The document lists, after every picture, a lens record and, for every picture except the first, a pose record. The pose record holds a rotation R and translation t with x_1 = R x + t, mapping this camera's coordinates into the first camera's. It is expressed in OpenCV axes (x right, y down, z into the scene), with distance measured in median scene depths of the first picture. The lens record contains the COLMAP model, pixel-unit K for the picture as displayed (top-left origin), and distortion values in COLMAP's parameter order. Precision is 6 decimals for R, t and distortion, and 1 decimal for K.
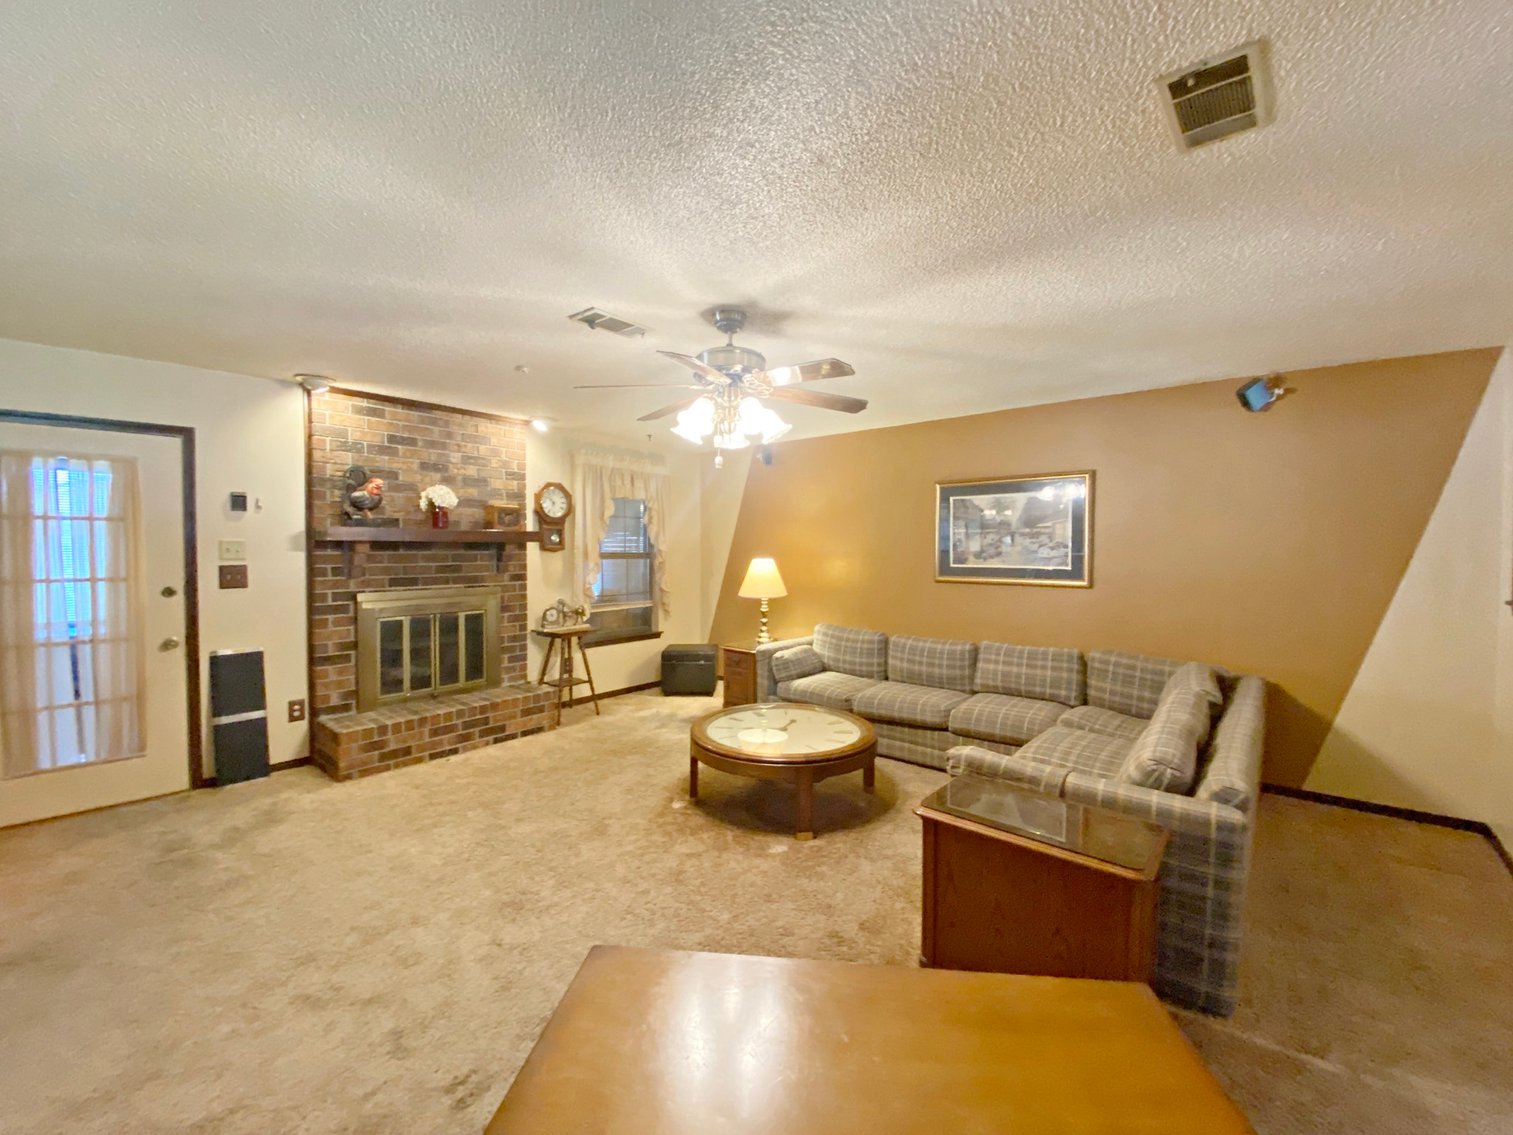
lens RADIAL K [[613.1, 0, 745.1], [0, 613.1, 568.9], [0, 0, 1]] dist [-0.000963, -0.009854]
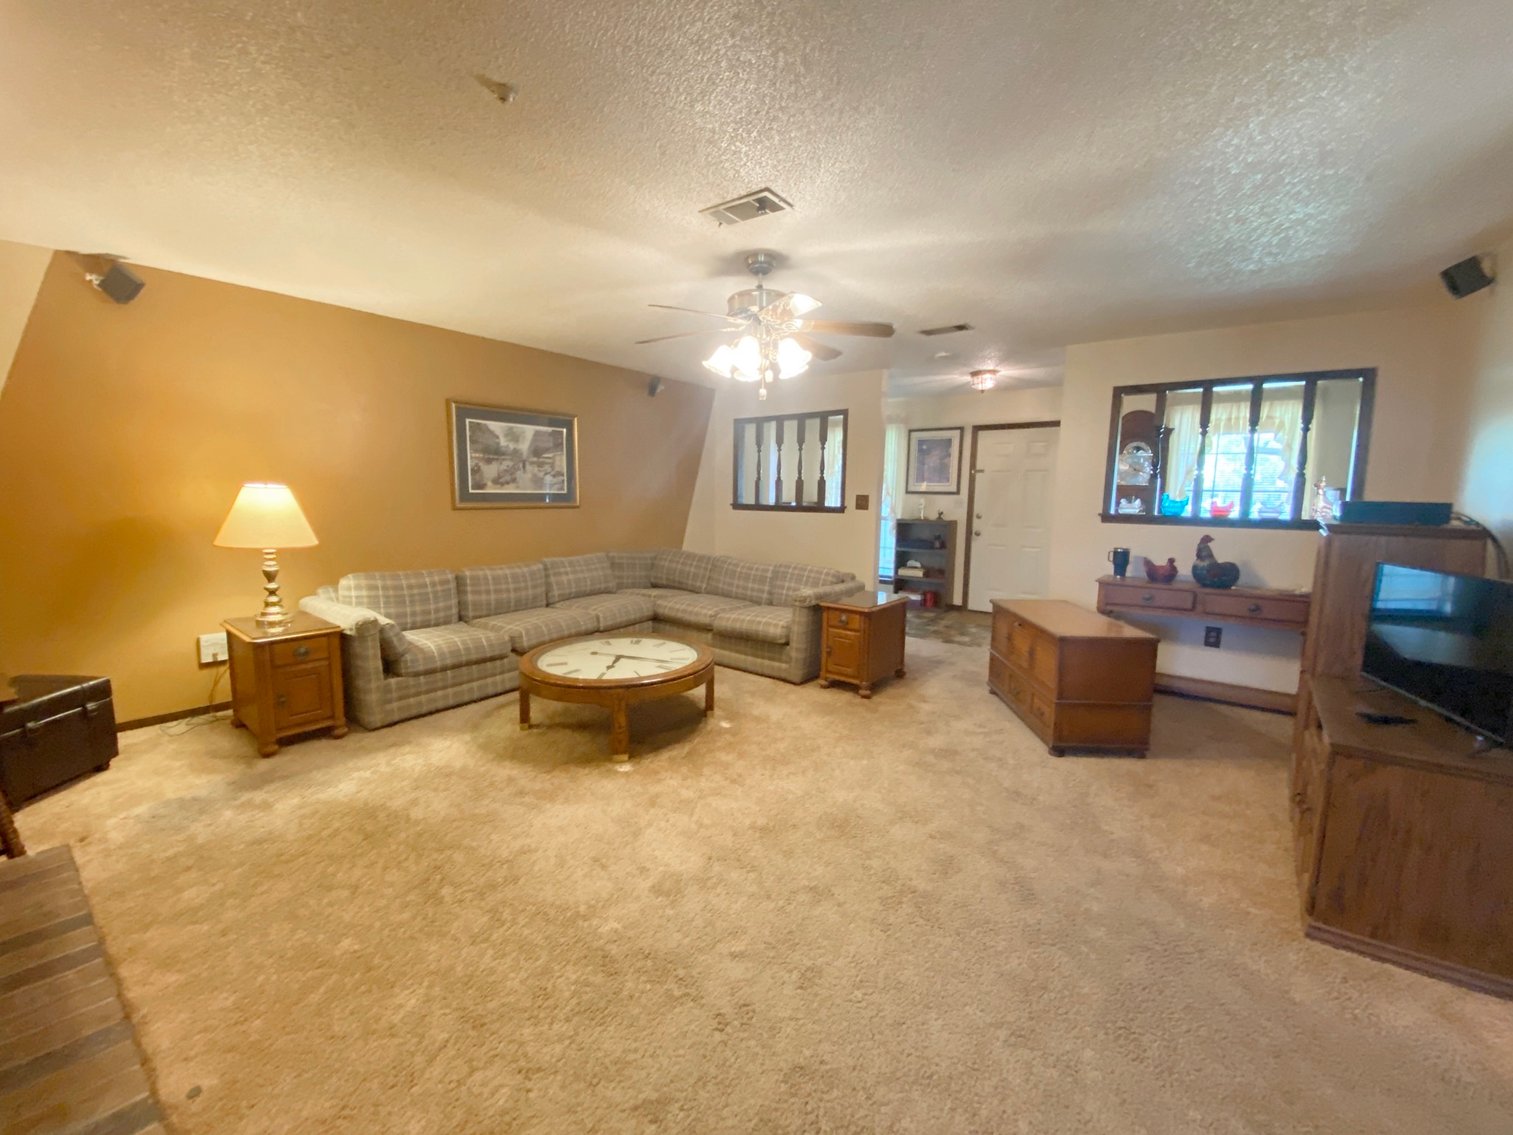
lens RADIAL K [[613.1, 0, 768.9], [0, 613.1, 567.9], [0, 0, 1]] dist [-0.000963, -0.009854]
pose [[-0.072237, -0.128327, 0.989098, -0.746317], [0.023394, 0.991198, 0.130308, -0.001417], [-0.997113, 0.032552, -0.068599, 0.674123]]
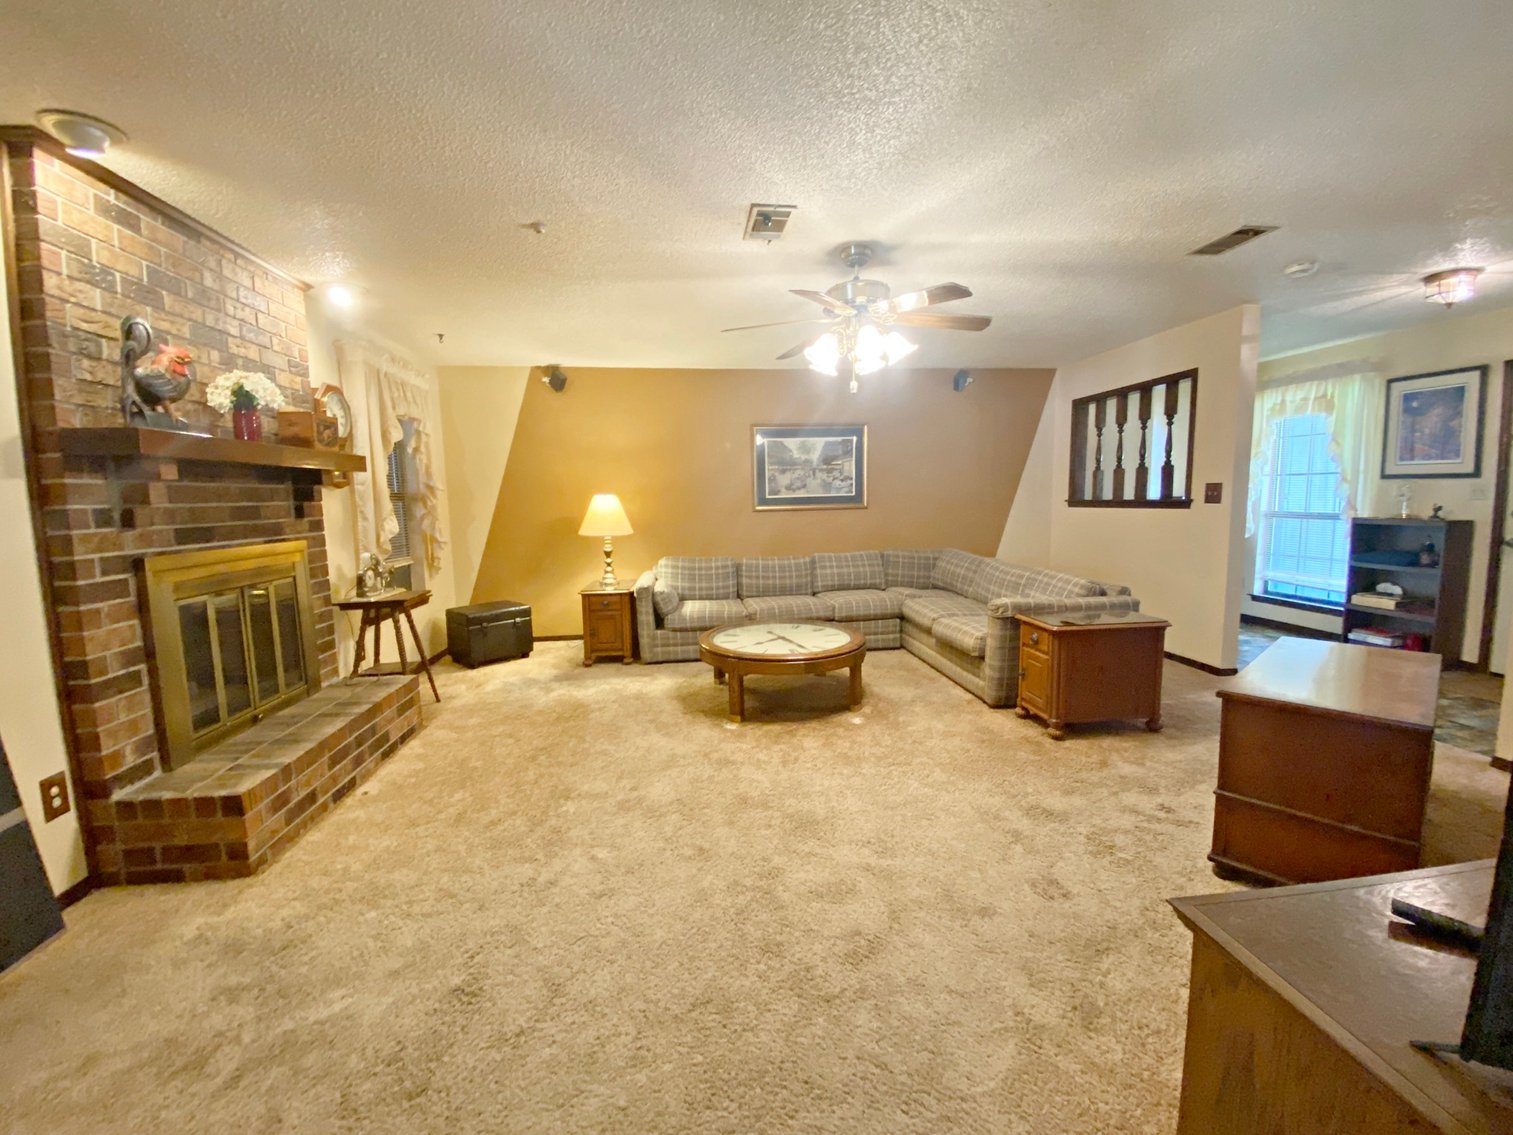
lens RADIAL K [[613.1, 0, 749.6], [0, 613.1, 571.3], [0, 0, 1]] dist [-0.000963, -0.009854]
pose [[0.681596, -0.104238, 0.724266, -0.631828], [0.052580, 0.994220, 0.093609, 0.028712], [-0.729837, -0.025722, 0.683137, 0.231295]]
